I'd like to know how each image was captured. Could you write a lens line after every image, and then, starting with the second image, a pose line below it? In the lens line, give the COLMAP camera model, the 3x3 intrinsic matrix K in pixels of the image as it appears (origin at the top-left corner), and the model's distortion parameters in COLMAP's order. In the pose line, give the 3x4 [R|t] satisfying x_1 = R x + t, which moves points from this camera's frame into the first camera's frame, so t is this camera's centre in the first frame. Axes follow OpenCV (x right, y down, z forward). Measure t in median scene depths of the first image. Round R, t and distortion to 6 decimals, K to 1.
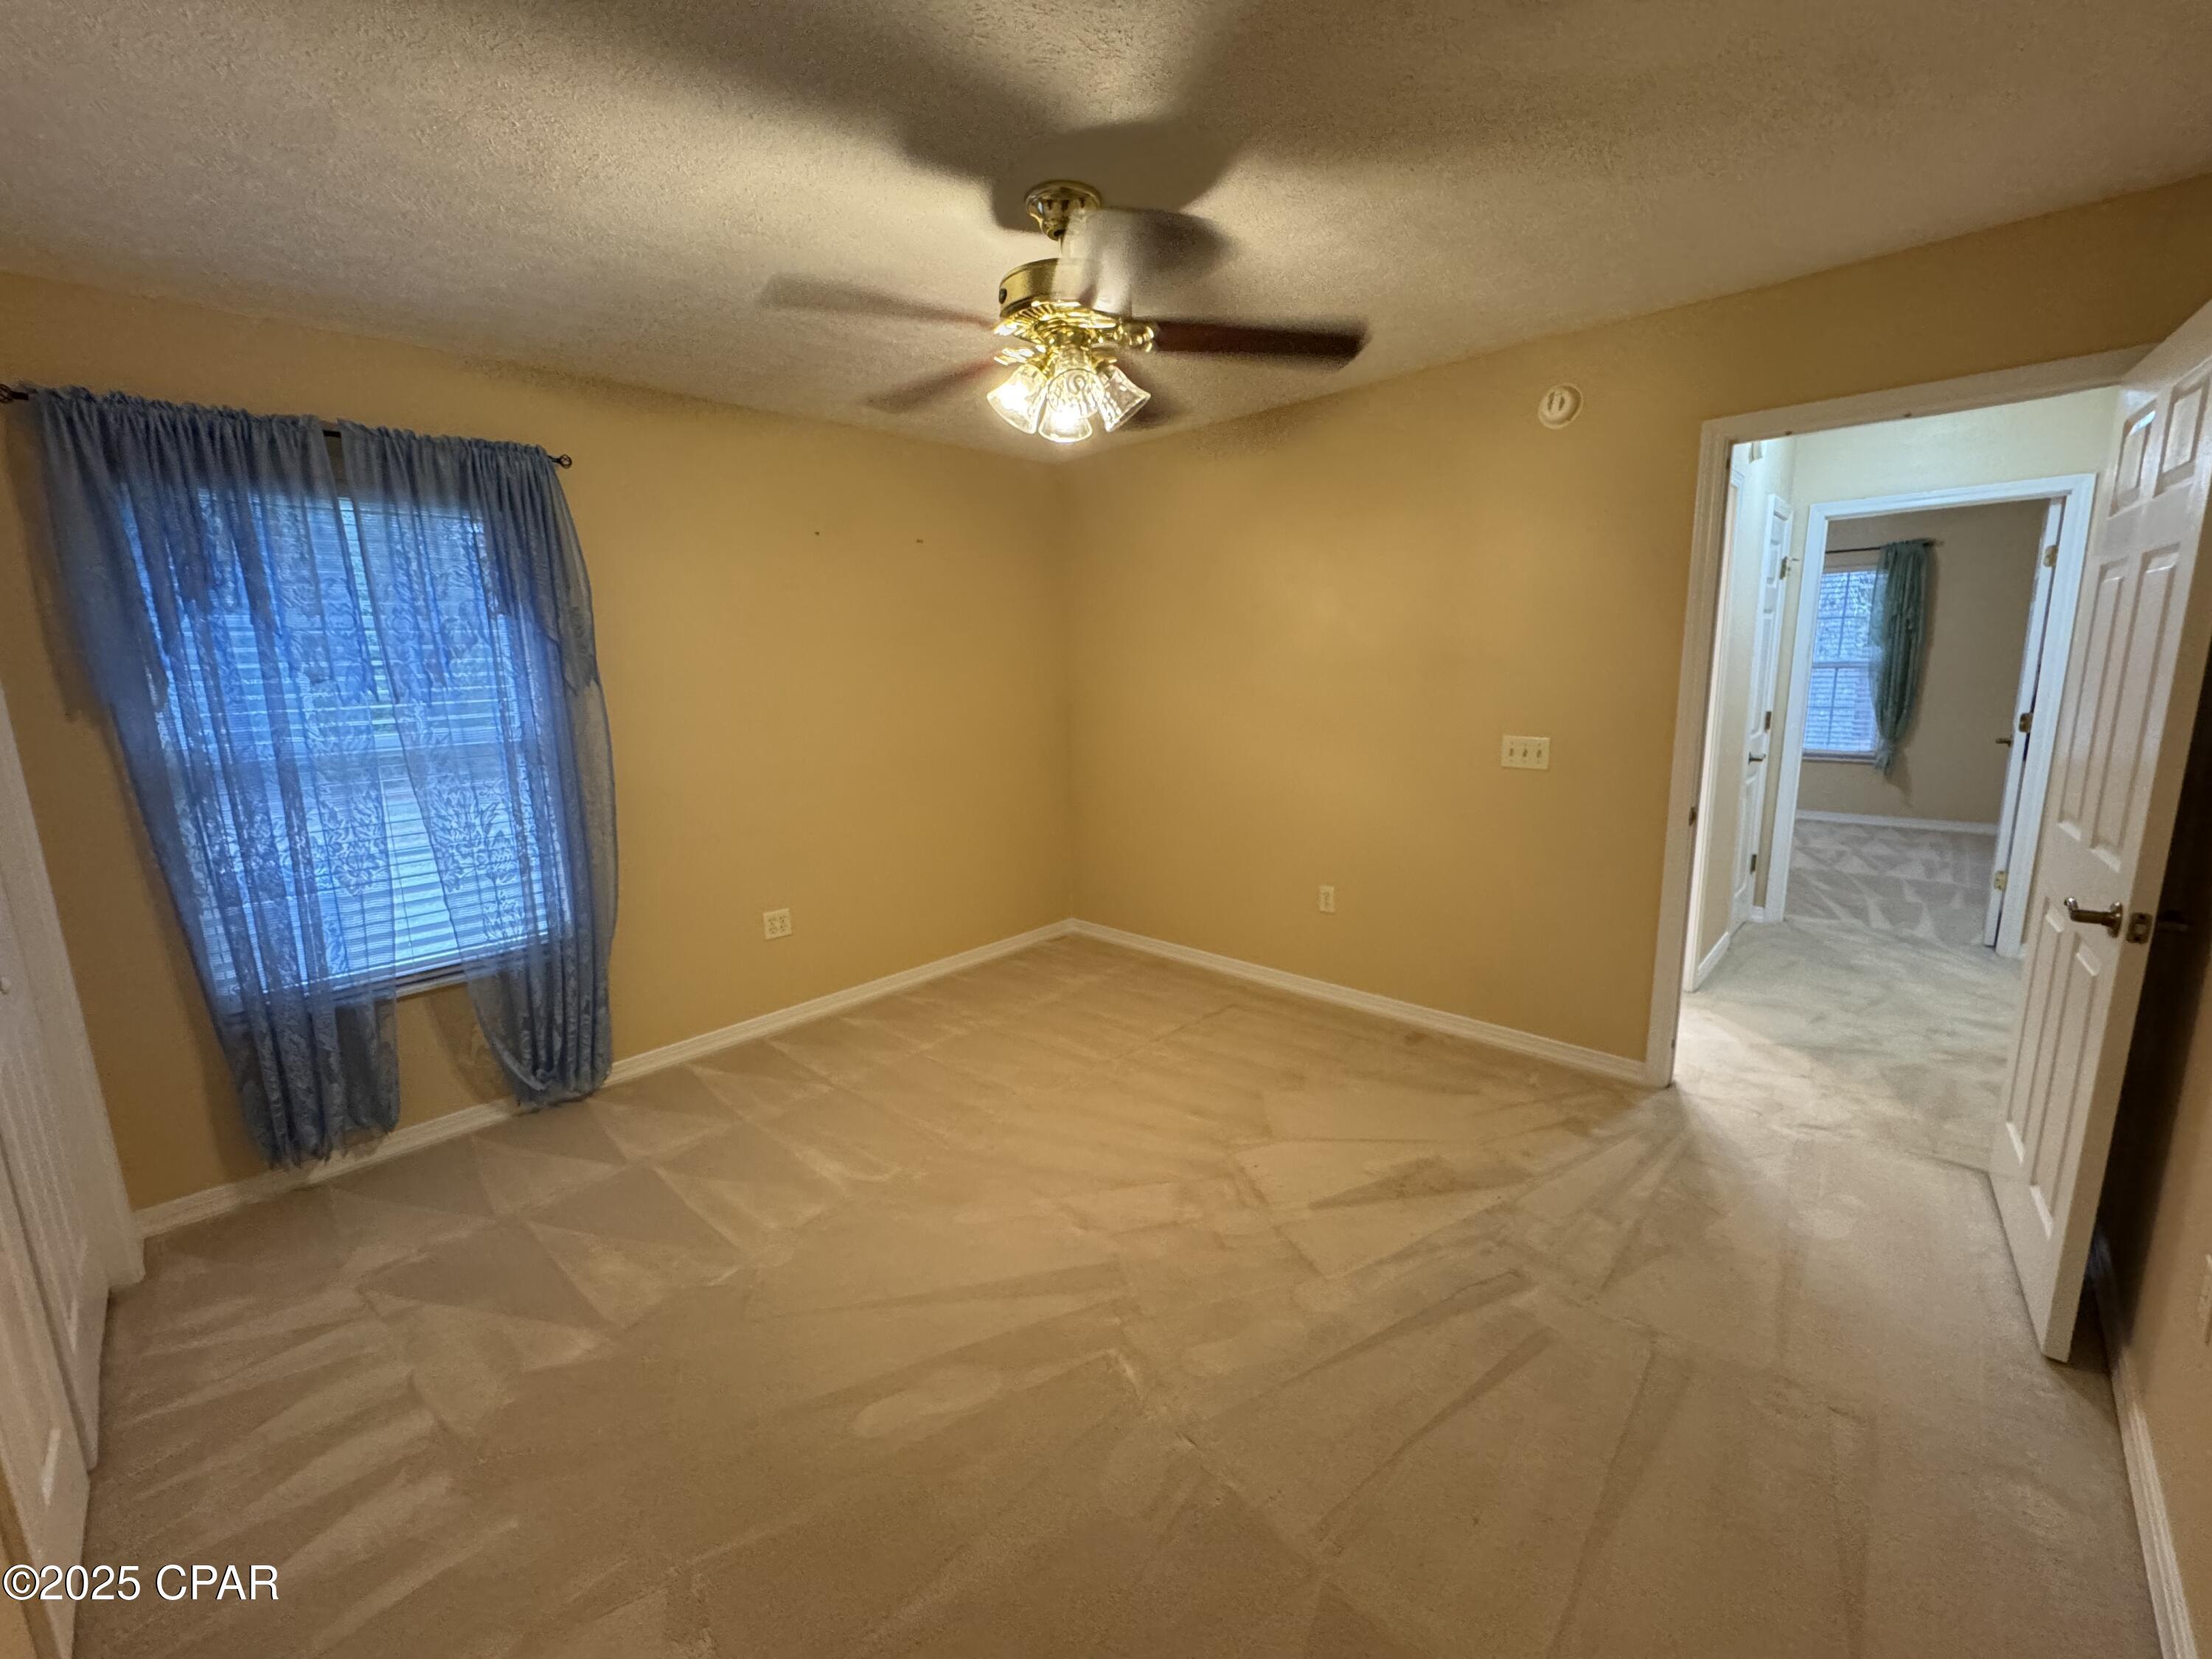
lens RADIAL K [[885.0, 0, 1097.0], [0, 885.0, 825.6], [0, 0, 1]] dist [-0.001938, -0.000744]
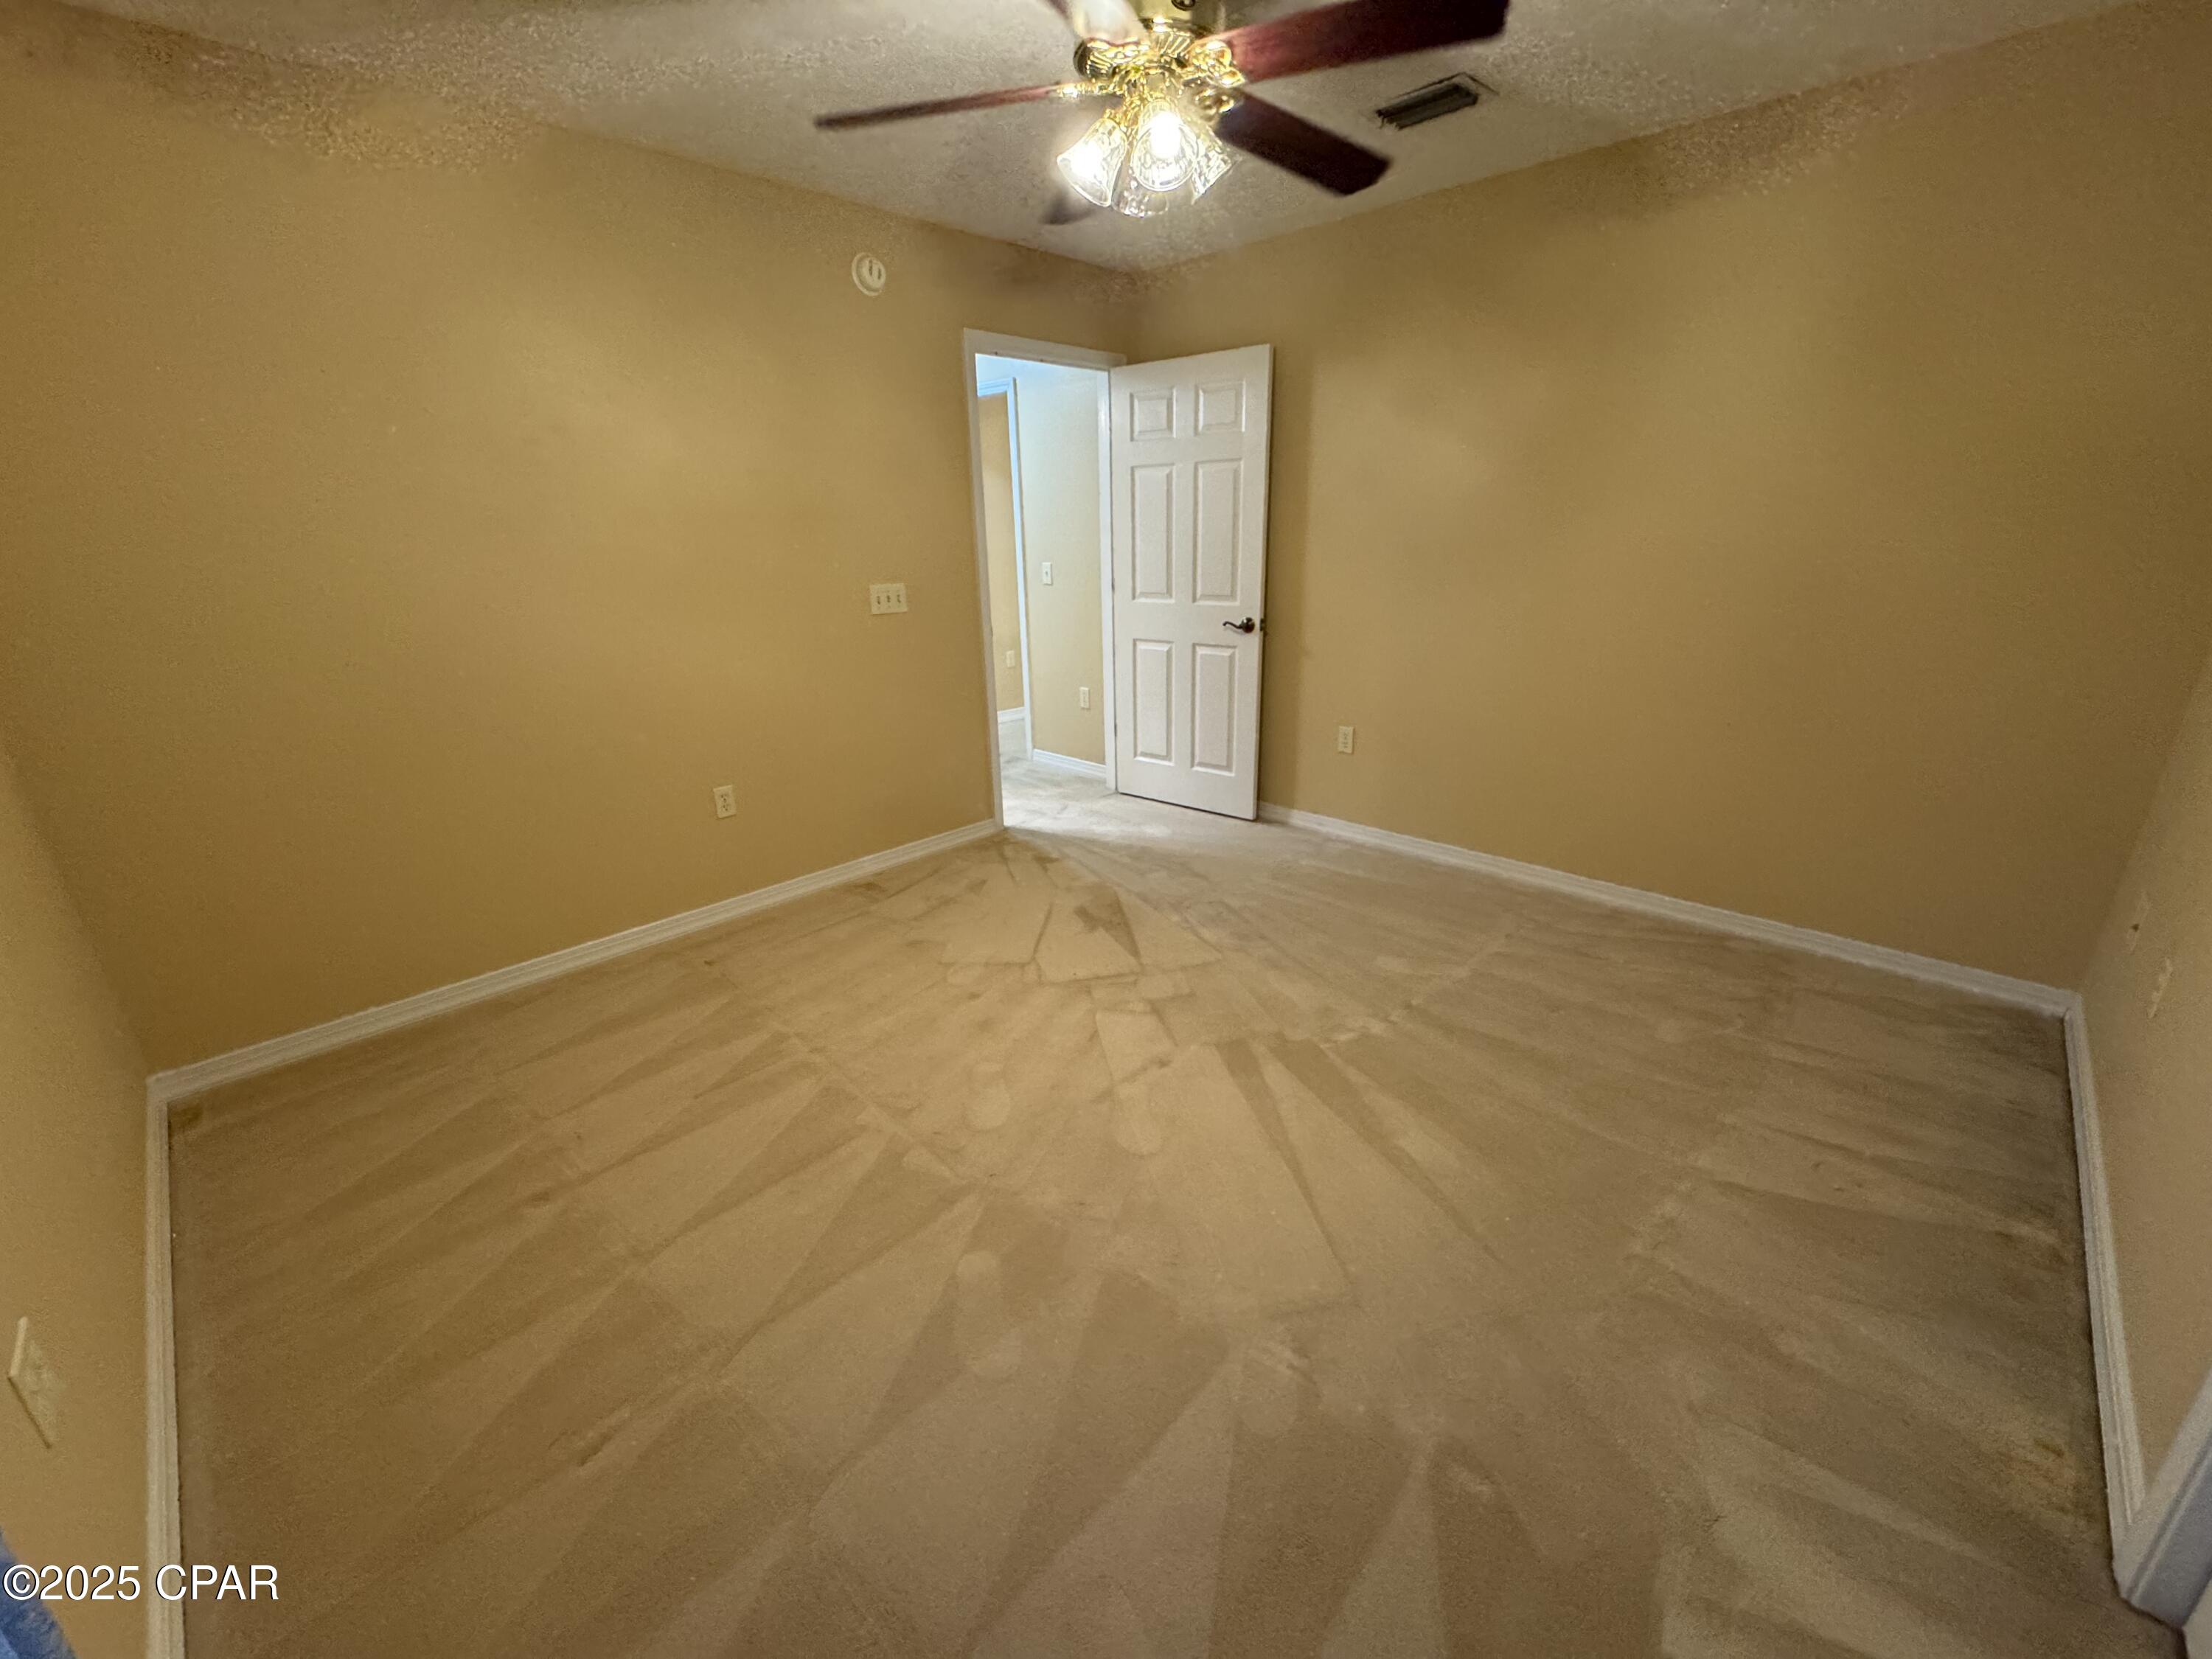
lens RADIAL K [[885.0, 0, 1094.1], [0, 885.0, 832.6], [0, 0, 1]] dist [-0.001938, -0.000744]
pose [[0.013004, -0.301221, 0.953466, -0.859512], [0.202001, 0.934677, 0.292530, -0.102516], [-0.979299, 0.188797, 0.073002, 0.902030]]
